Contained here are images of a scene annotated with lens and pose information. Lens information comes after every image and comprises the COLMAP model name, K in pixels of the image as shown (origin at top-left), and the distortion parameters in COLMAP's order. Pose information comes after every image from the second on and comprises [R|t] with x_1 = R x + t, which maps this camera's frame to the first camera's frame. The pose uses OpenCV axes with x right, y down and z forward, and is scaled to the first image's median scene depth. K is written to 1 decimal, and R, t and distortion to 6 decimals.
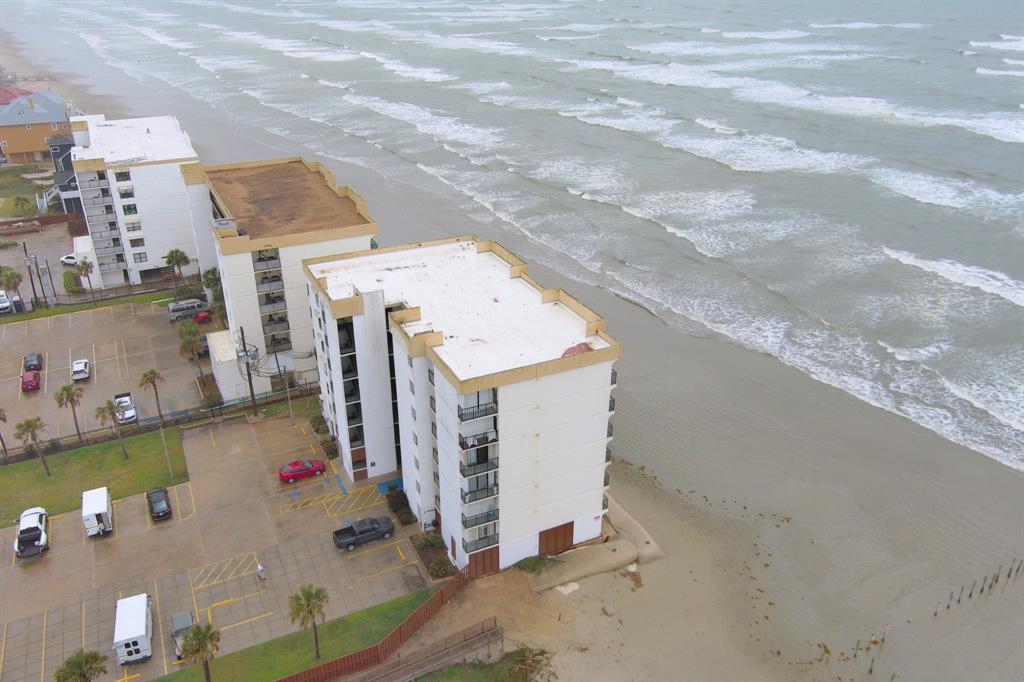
lens RADIAL K [[794.6, 0, 512.0], [0, 794.6, 341.0], [0, 0, 1]] dist [-0.003780, -0.011079]
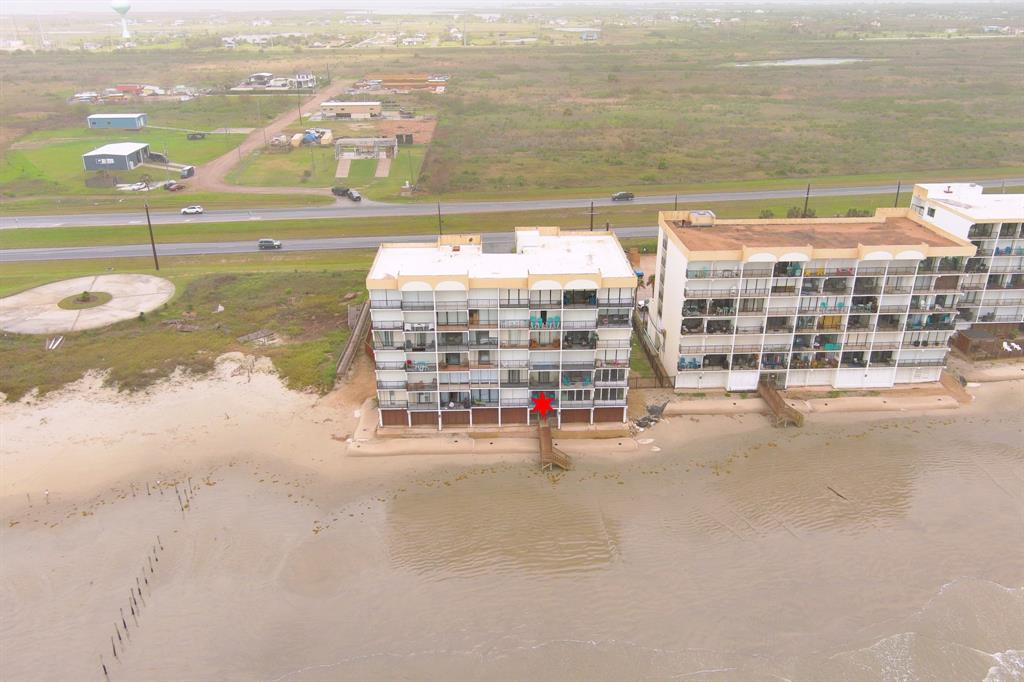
lens RADIAL K [[794.6, 0, 512.0], [0, 794.6, 341.0], [0, 0, 1]] dist [-0.003780, -0.011079]
pose [[-0.416989, 0.363303, -0.833145, 0.942477], [-0.401771, 0.748548, 0.527500, -0.575504], [0.815291, 0.554695, -0.166172, 1.149894]]
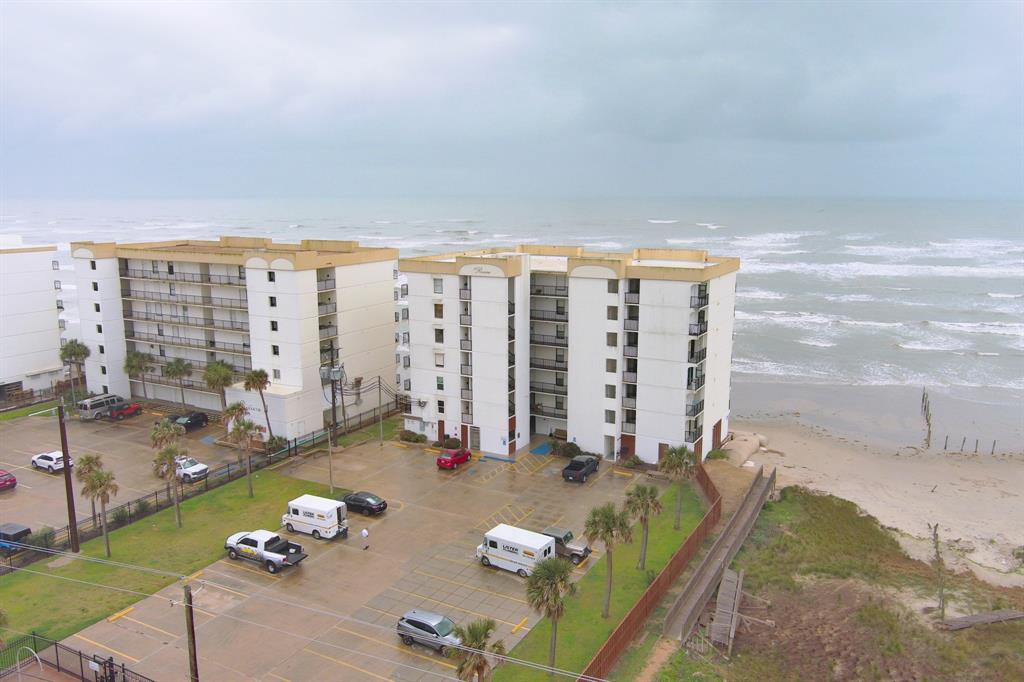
lens RADIAL K [[794.6, 0, 512.0], [0, 794.6, 341.0], [0, 0, 1]] dist [-0.003780, -0.011079]
pose [[0.819262, -0.110173, 0.562736, -0.706163], [0.259124, 0.946583, -0.191924, 0.222291], [-0.511531, 0.303055, 0.804048, 0.139177]]
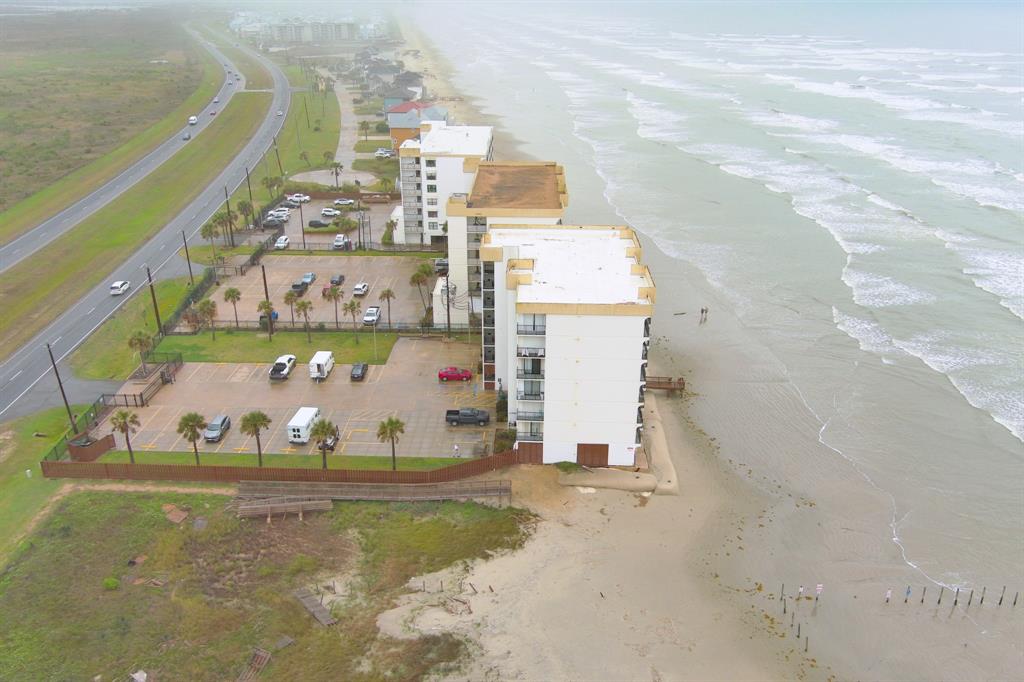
lens RADIAL K [[794.6, 0, 512.0], [0, 794.6, 341.0], [0, 0, 1]] dist [-0.003780, -0.011079]
pose [[0.880339, 0.189509, -0.434845, 0.386388], [-0.211156, 0.977451, -0.001502, 0.084821], [0.424755, 0.093142, 0.900504, -0.180783]]
